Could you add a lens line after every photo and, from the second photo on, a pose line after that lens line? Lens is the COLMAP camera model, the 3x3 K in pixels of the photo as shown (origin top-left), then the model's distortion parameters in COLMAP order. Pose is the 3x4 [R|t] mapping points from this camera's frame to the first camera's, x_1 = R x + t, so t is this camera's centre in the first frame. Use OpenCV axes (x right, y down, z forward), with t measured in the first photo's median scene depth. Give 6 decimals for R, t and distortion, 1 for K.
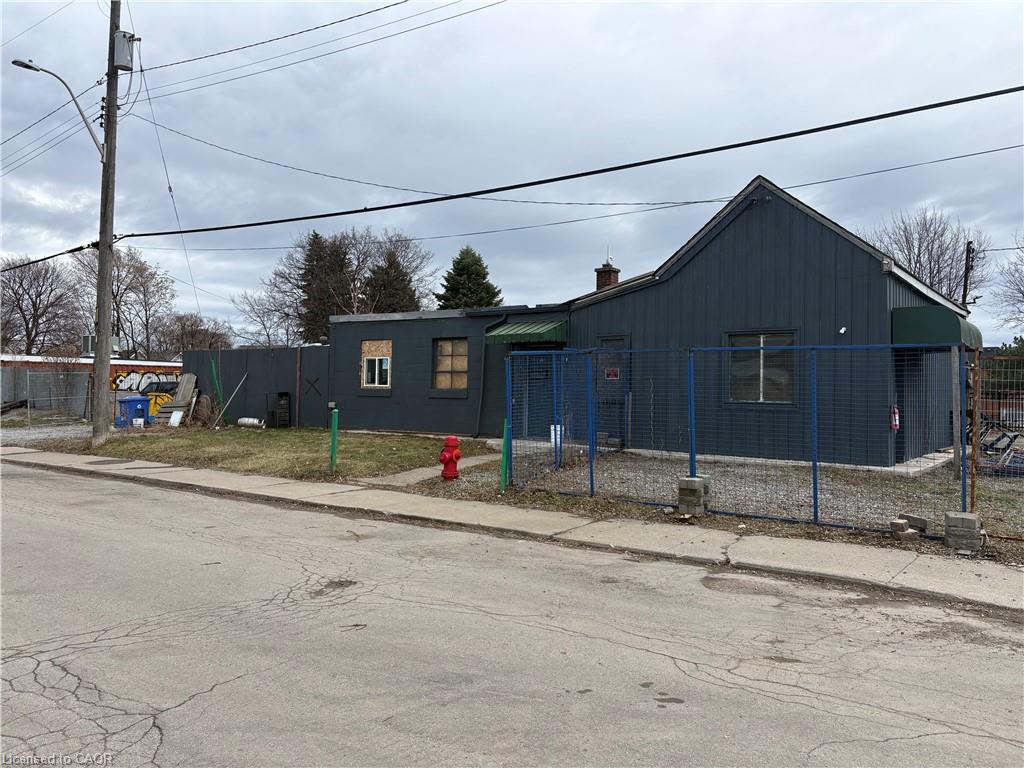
lens RADIAL K [[776.3, 0, 508.8], [0, 776.3, 377.7], [0, 0, 1]] dist [0.031542, -0.028006]
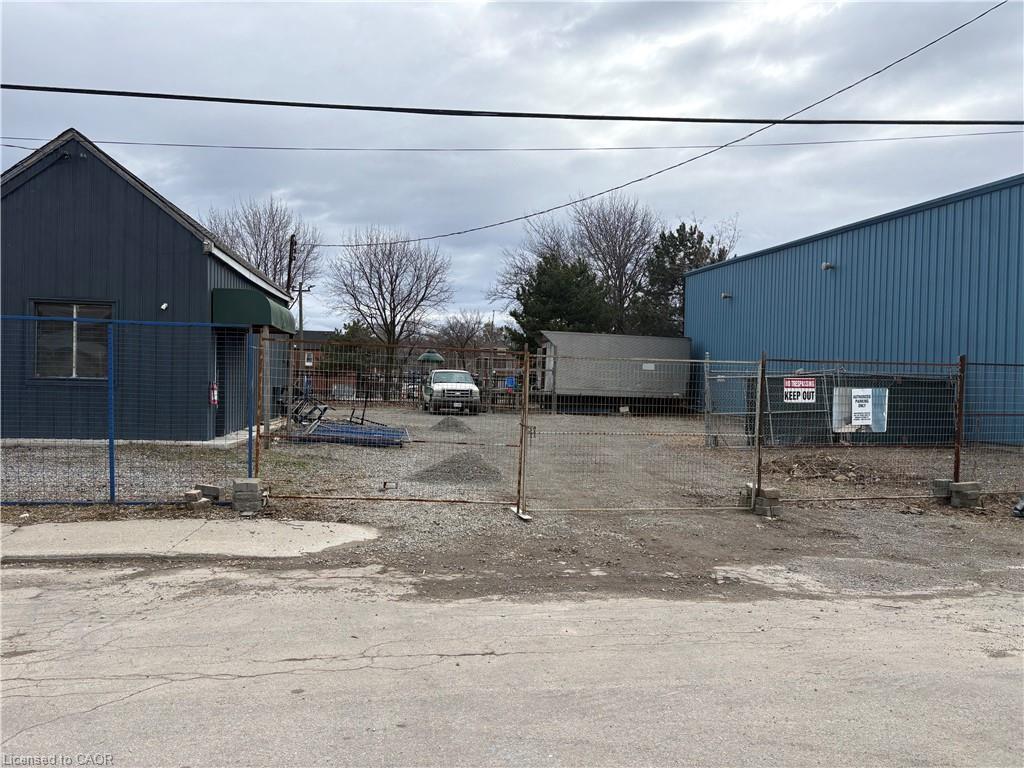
lens RADIAL K [[776.3, 0, 518.9], [0, 776.3, 392.3], [0, 0, 1]] dist [0.031542, -0.028006]
pose [[0.702843, -0.010035, 0.711274, 0.036720], [-0.024626, 0.998958, 0.038428, -0.000528], [-0.710919, -0.044525, 0.701863, -0.022981]]
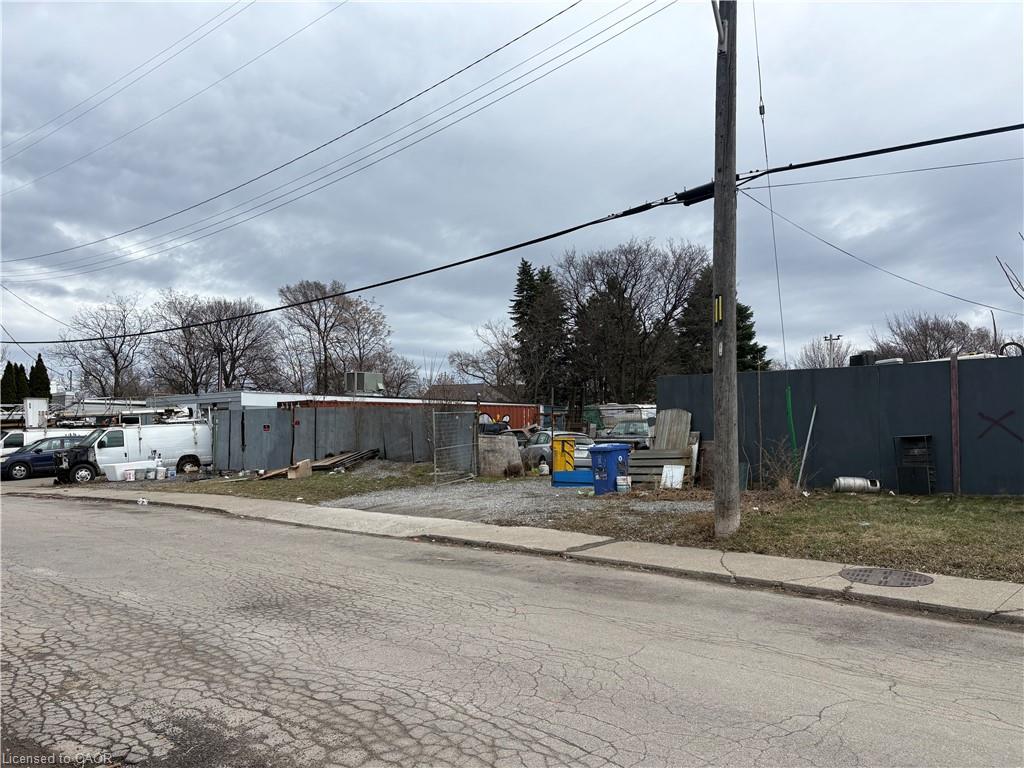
lens RADIAL K [[776.3, 0, 523.0], [0, 776.3, 389.0], [0, 0, 1]] dist [0.031542, -0.028006]
pose [[0.992071, -0.021160, -0.123884, -0.846100], [0.016679, 0.999173, -0.037090, -0.000504], [0.124566, 0.034729, 0.991603, 0.566908]]
